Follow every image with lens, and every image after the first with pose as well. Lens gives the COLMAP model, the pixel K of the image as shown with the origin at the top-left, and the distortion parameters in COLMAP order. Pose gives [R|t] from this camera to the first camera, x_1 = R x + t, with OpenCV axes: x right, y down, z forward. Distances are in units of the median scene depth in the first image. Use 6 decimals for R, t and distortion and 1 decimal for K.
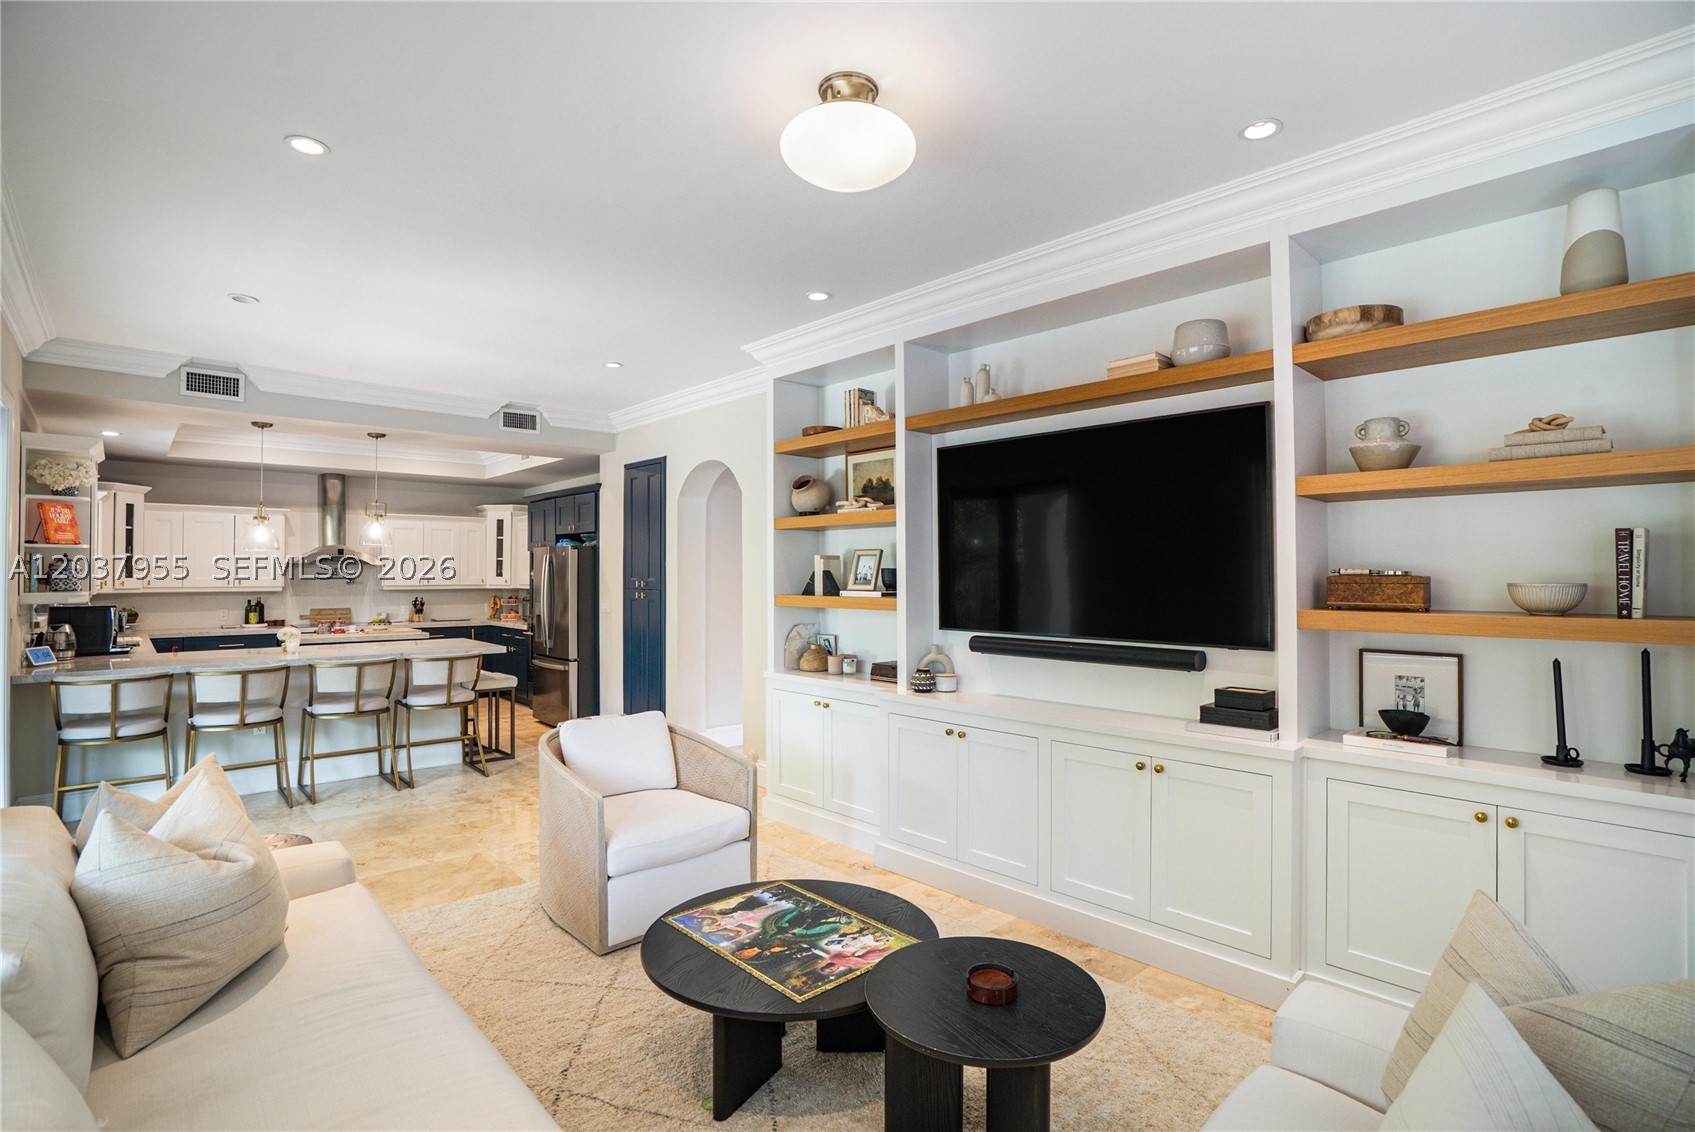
lens RADIAL K [[787.5, 0, 857.9], [0, 787.5, 588.1], [0, 0, 1]] dist [-0.046138, 0.025760]
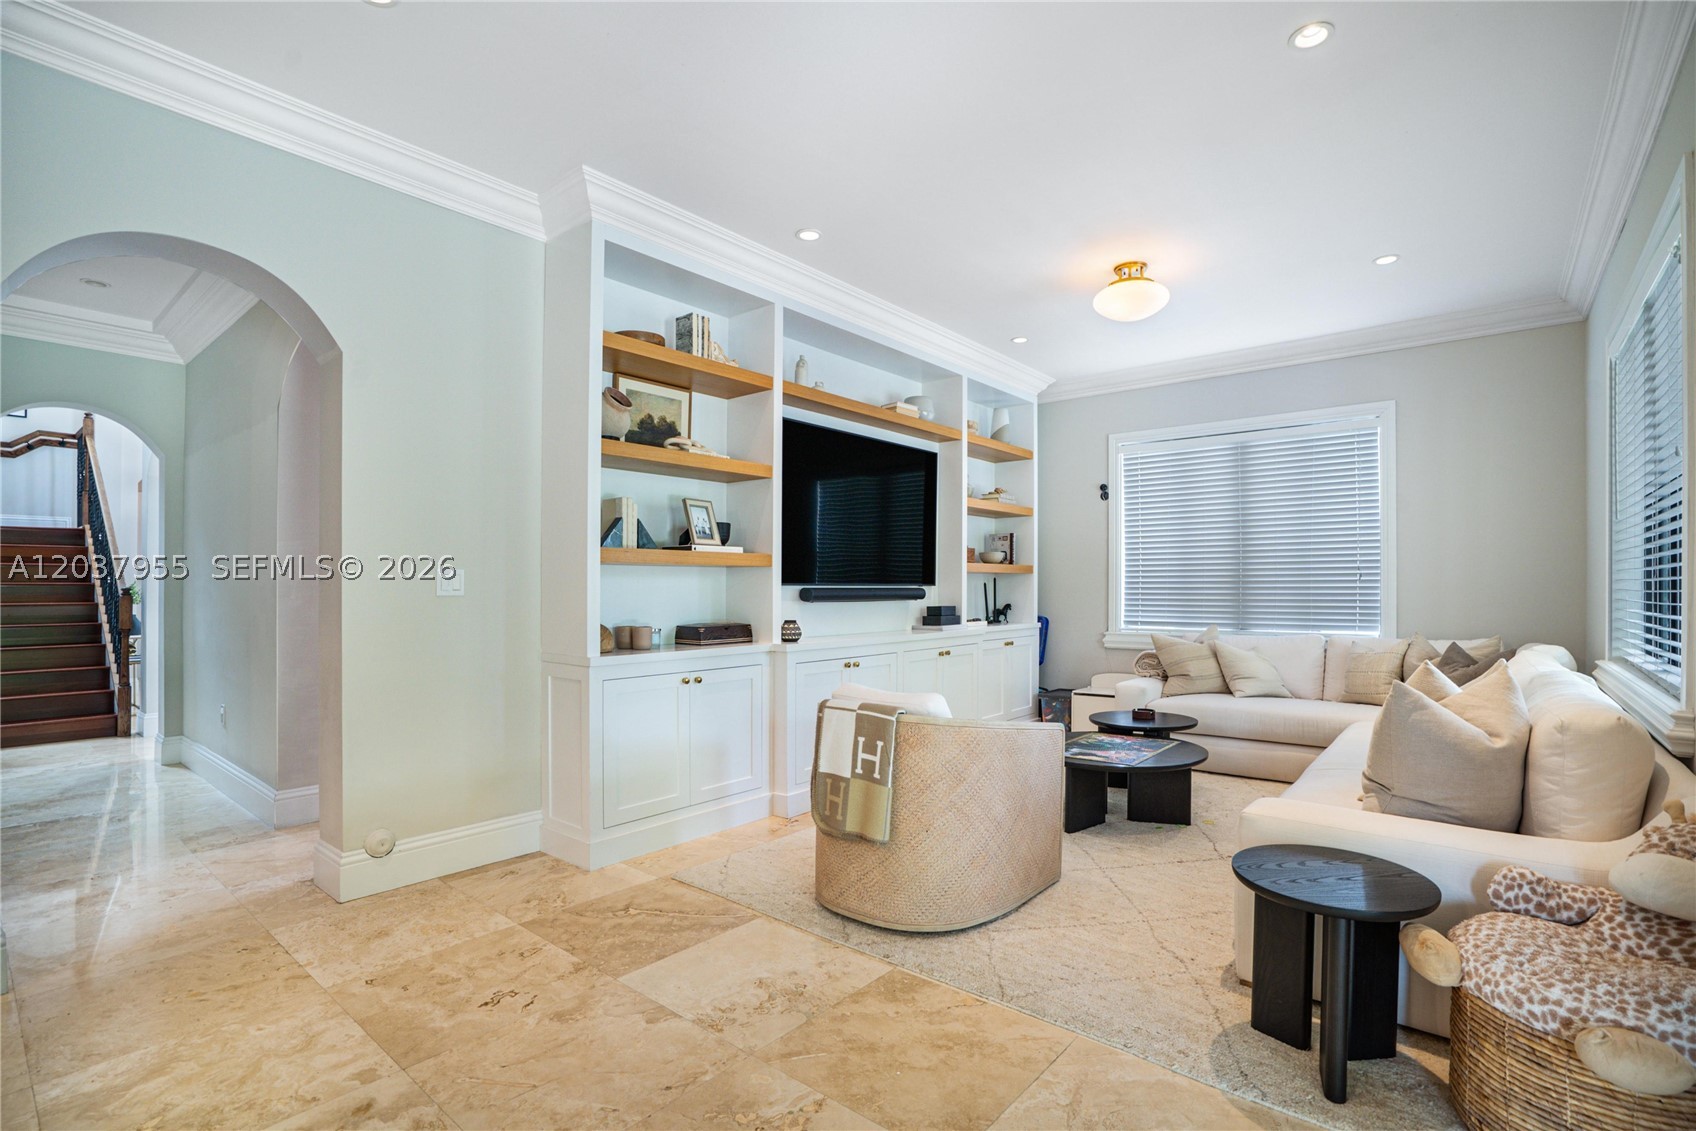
lens RADIAL K [[788.0, 0, 858.4], [0, 788.0, 587.6], [0, 0, 1]] dist [-0.046138, 0.025760]
pose [[-0.119335, -0.000186, 0.992854, -0.699157], [0.011855, 0.999928, 0.001613, 0.040308], [-0.992783, 0.011963, -0.119324, 0.723755]]
